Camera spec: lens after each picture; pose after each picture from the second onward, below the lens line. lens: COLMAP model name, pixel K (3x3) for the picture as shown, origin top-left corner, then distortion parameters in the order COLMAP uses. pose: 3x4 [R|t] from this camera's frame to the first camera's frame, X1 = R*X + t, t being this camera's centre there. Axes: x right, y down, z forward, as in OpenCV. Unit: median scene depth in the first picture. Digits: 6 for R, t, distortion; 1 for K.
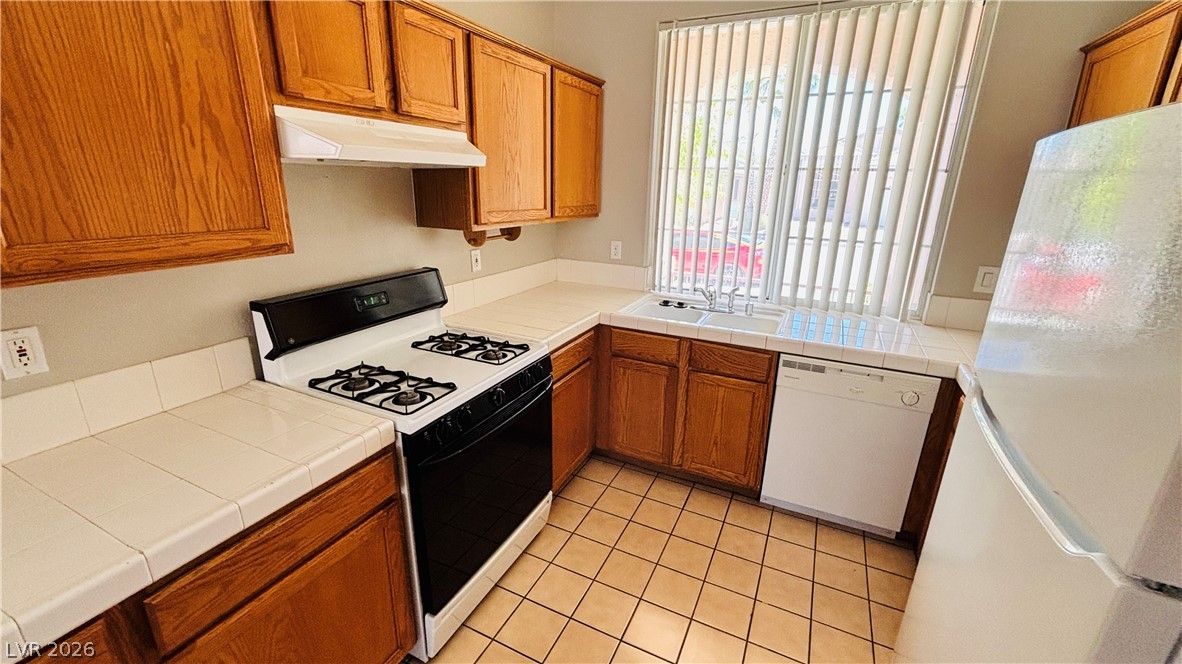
lens RADIAL K [[480.1, 0, 571.6], [0, 480.1, 342.5], [0, 0, 1]] dist [-0.008767, 0.003866]
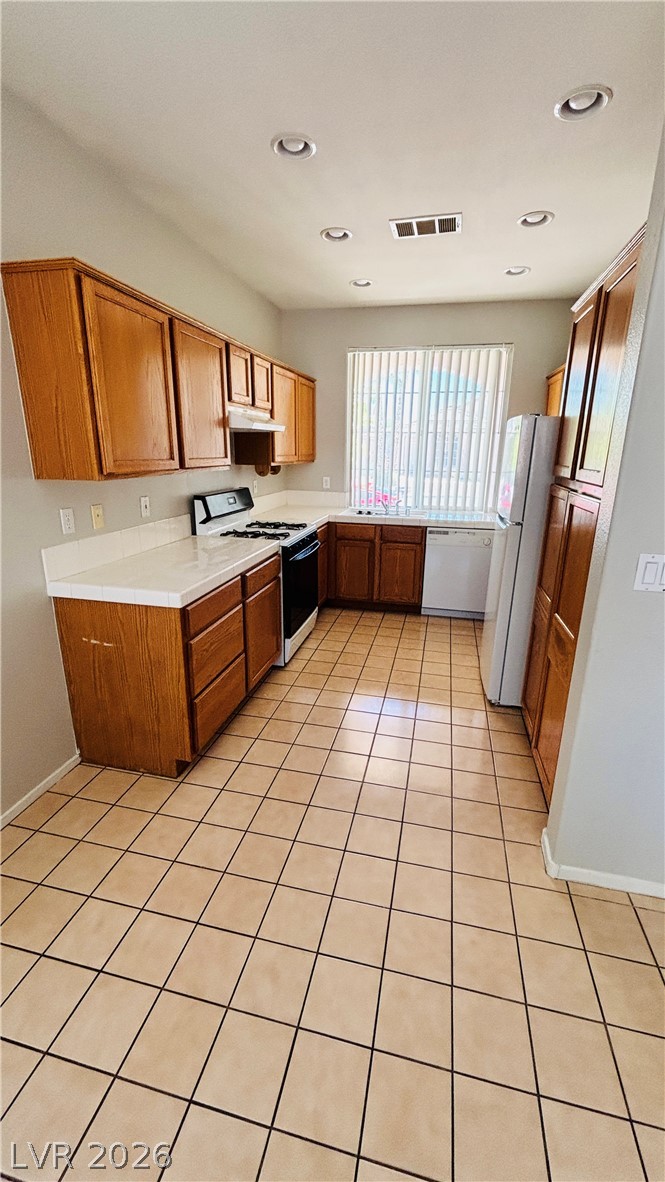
lens RADIAL K [[480.1, 0, 332.8], [0, 480.1, 597.6], [0, 0, 1]] dist [-0.008767, 0.003866]
pose [[0.970137, -0.064590, 0.233798, -0.390775], [0.065466, 0.997847, 0.004022, 0.256066], [-0.233554, 0.011404, 0.972277, -0.767477]]
